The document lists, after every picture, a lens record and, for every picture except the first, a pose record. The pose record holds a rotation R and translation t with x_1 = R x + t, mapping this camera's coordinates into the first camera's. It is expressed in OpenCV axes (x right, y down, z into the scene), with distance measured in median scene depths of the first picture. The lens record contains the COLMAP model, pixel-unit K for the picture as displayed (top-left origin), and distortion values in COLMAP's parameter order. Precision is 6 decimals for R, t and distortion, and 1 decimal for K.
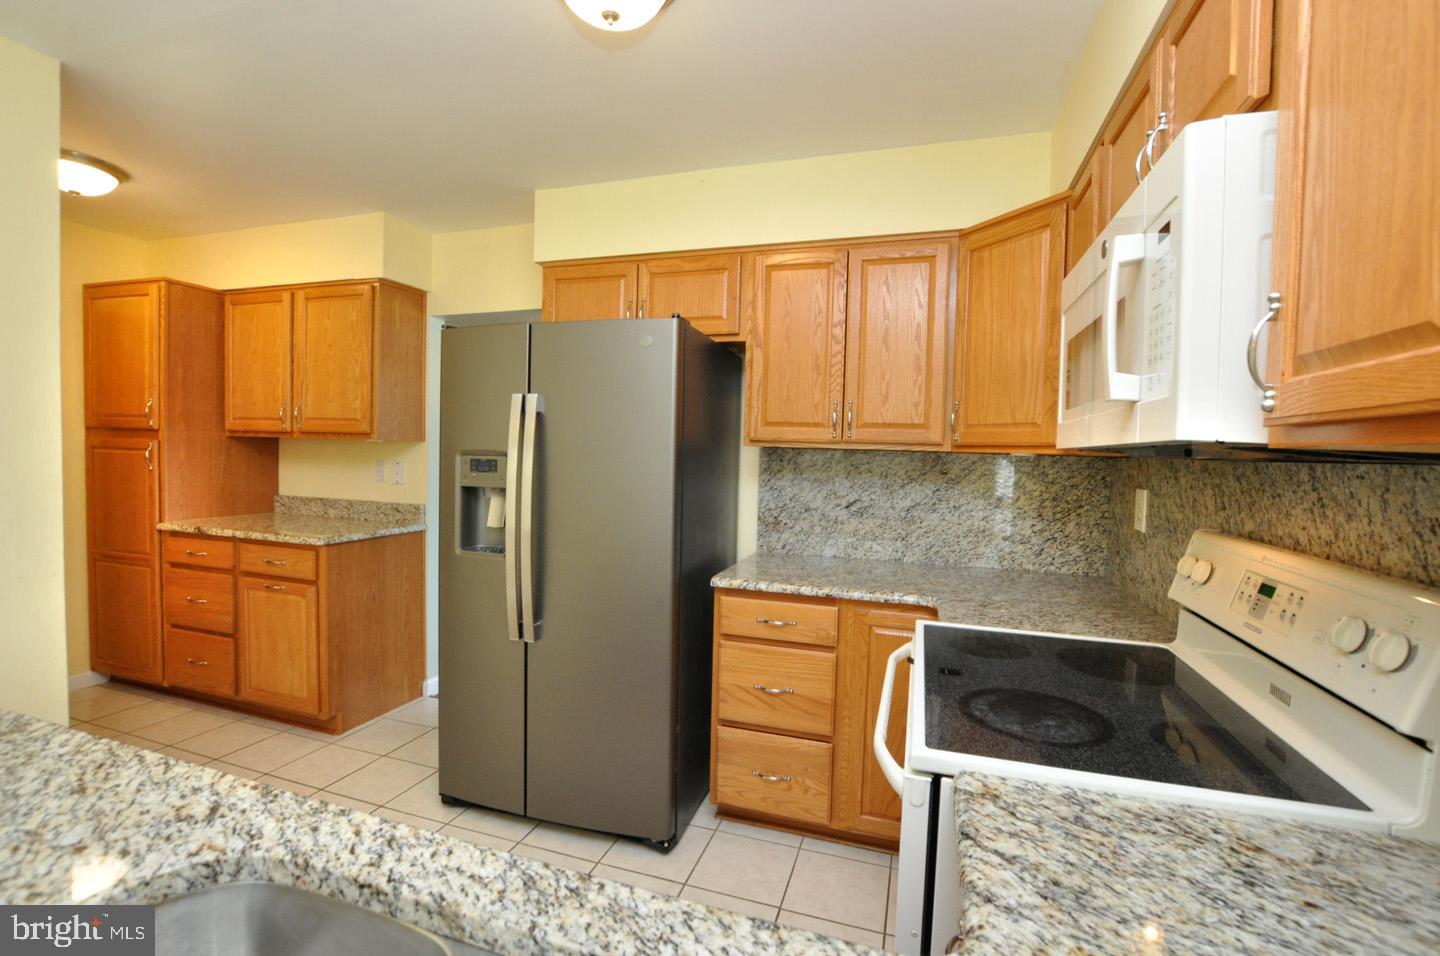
lens RADIAL K [[631.9, 0, 720.0], [0, 631.9, 478.0], [0, 0, 1]] dist [-0.027545, 0.000824]
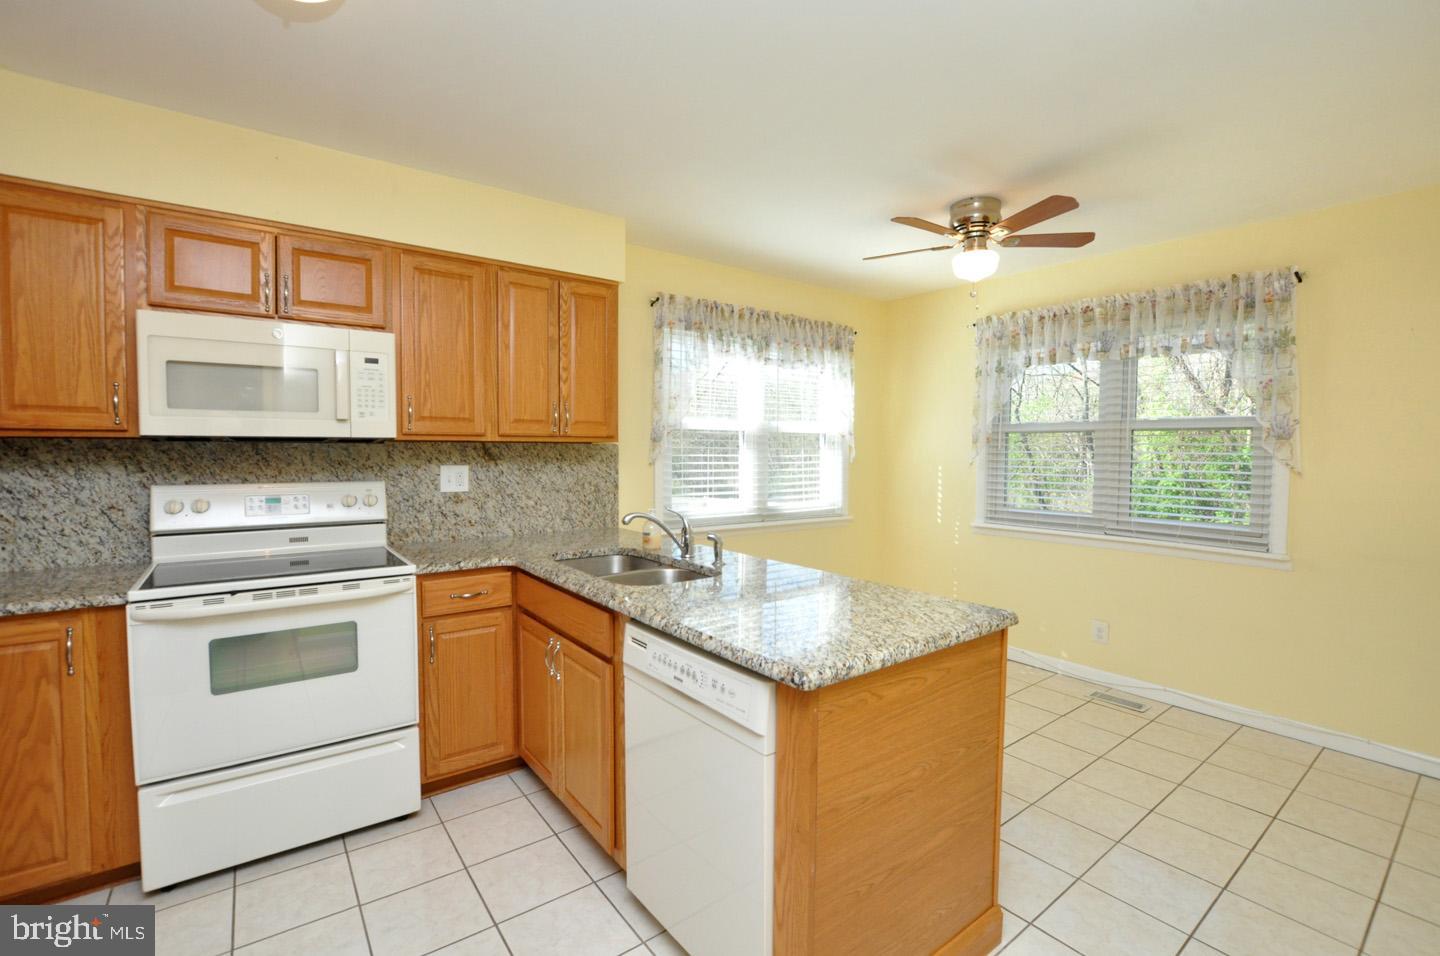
lens RADIAL K [[633.7, 0, 723.5], [0, 633.7, 480.6], [0, 0, 1]] dist [-0.038424, 0.007836]
pose [[-0.818589, -0.063516, 0.570857, -0.852779], [-0.006008, 0.994759, 0.102066, -0.062864], [-0.574348, 0.080120, -0.814681, 0.948524]]
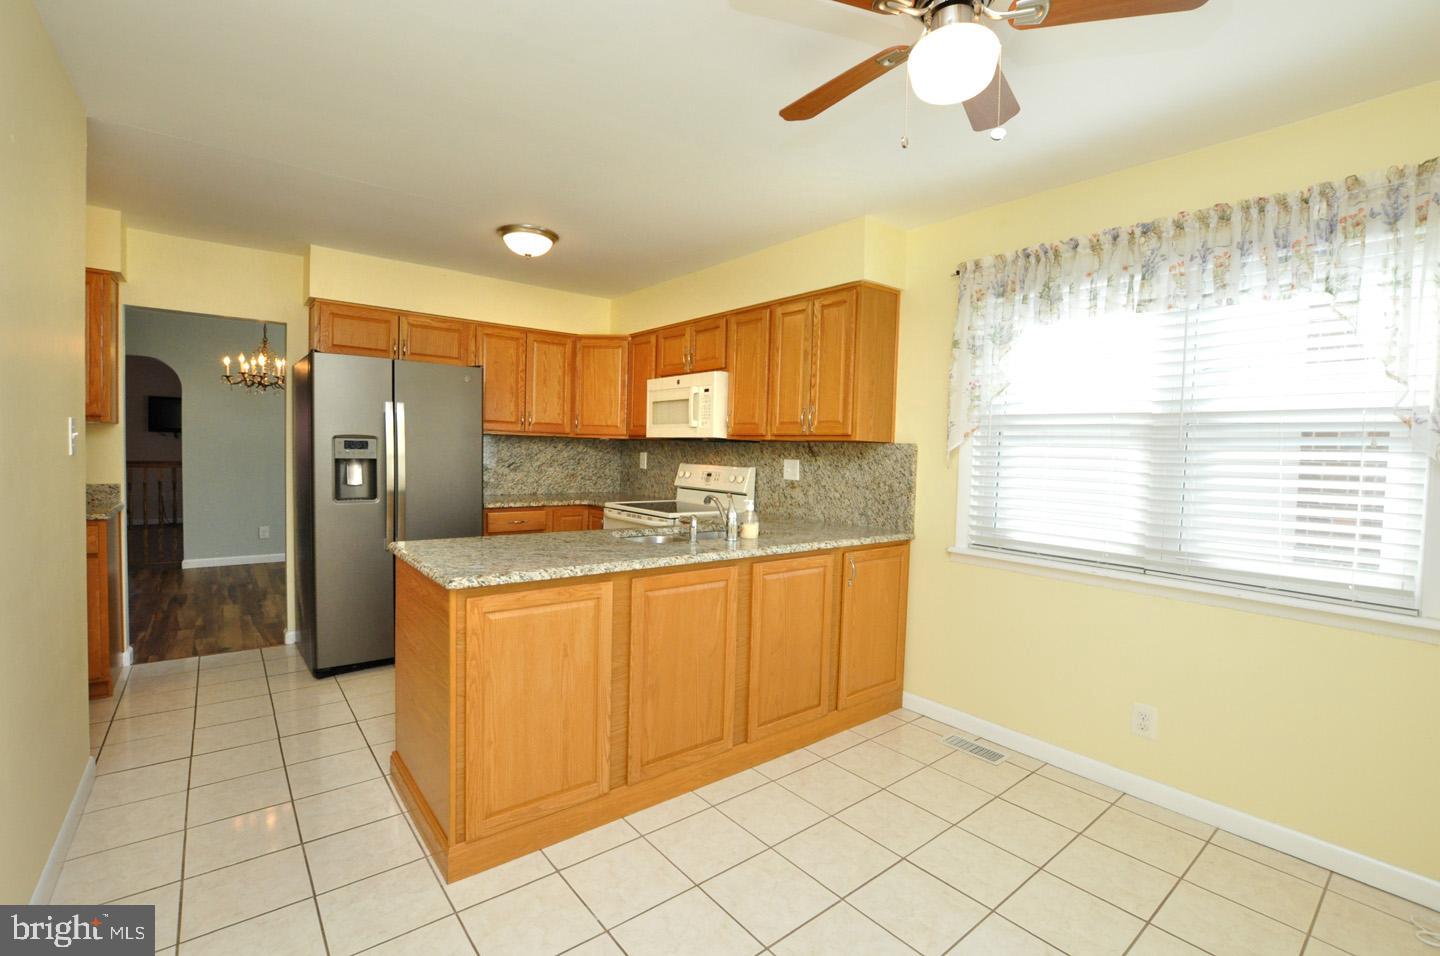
lens RADIAL K [[631.9, 0, 720.0], [0, 631.9, 478.0], [0, 0, 1]] dist [-0.027545, 0.000824]
pose [[0.548605, -0.050184, 0.834574, -1.203284], [0.022534, 0.998722, 0.045243, 0.012580], [-0.835778, -0.006014, 0.549034, -0.621694]]
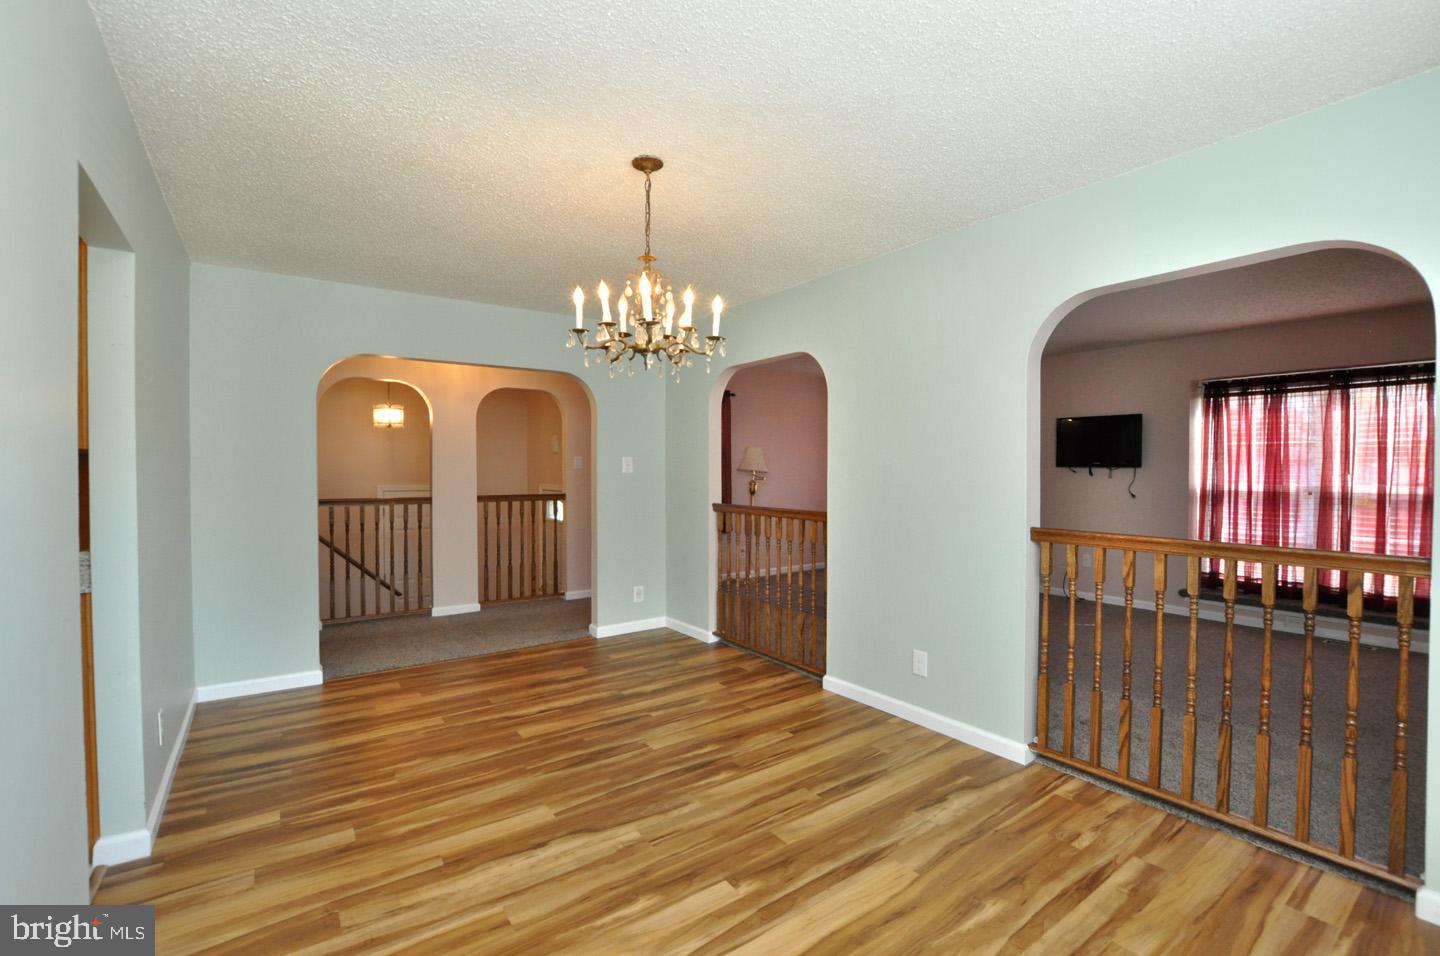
lens RADIAL K [[633.7, 0, 723.5], [0, 633.7, 480.6], [0, 0, 1]] dist [-0.038424, 0.007836]
pose [[0.803945, -0.015635, -0.594498, 0.584085], [-0.008246, 0.999265, -0.037431, -0.000441], [0.594647, 0.034995, 0.803225, 1.394348]]
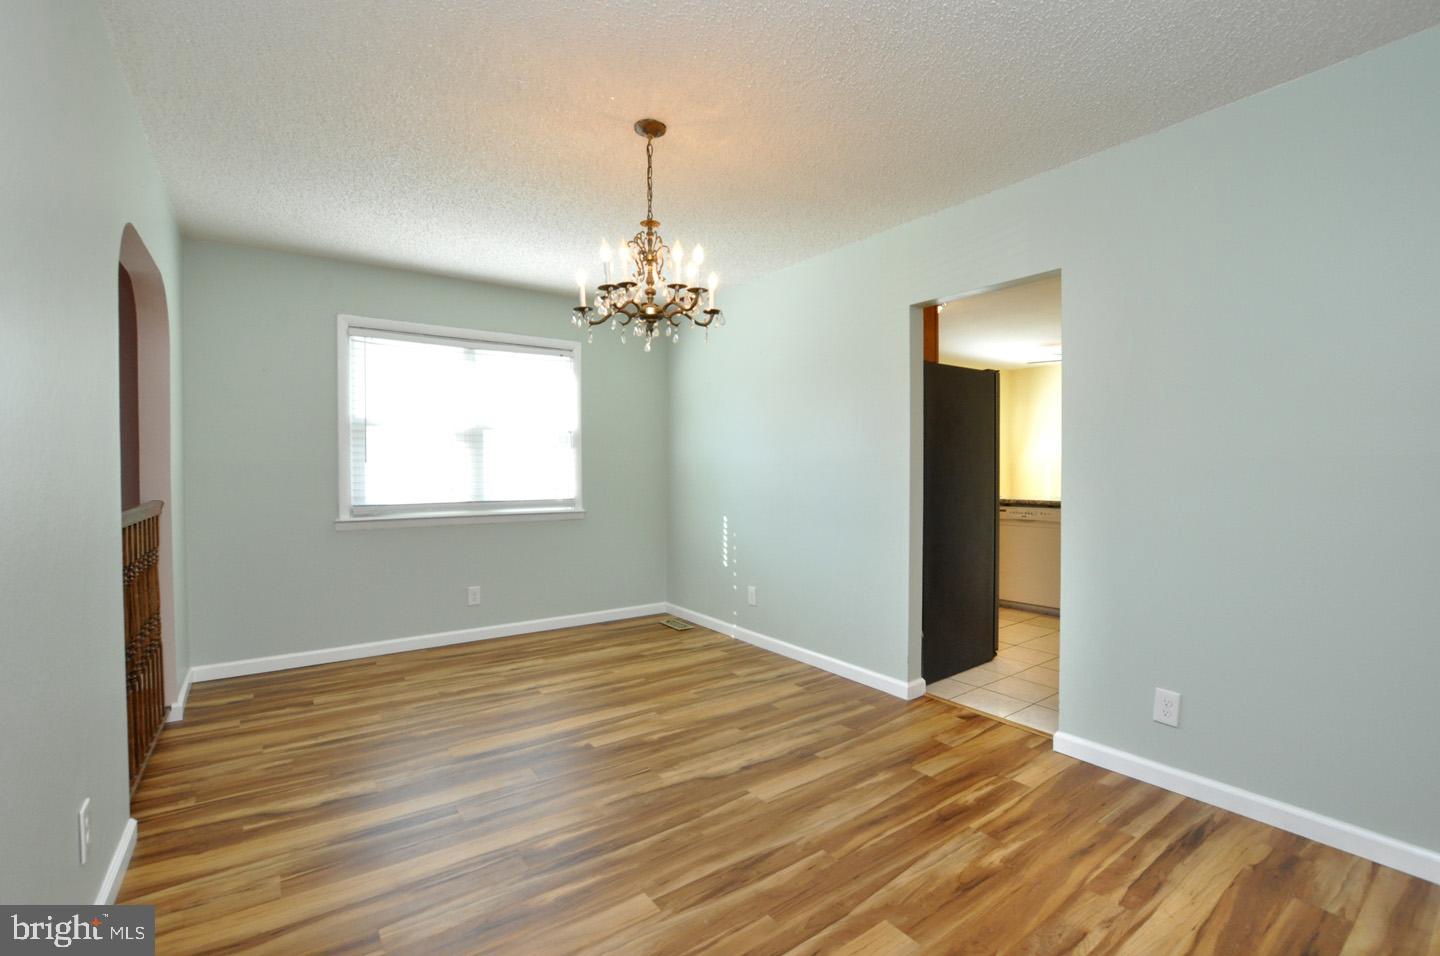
lens RADIAL K [[633.7, 0, 723.5], [0, 633.7, 480.6], [0, 0, 1]] dist [-0.038424, 0.007836]
pose [[-0.804060, -0.034796, 0.593529, -0.884614], [0.008721, 0.997488, 0.070294, -0.059719], [-0.594484, 0.061697, -0.801737, 2.956808]]
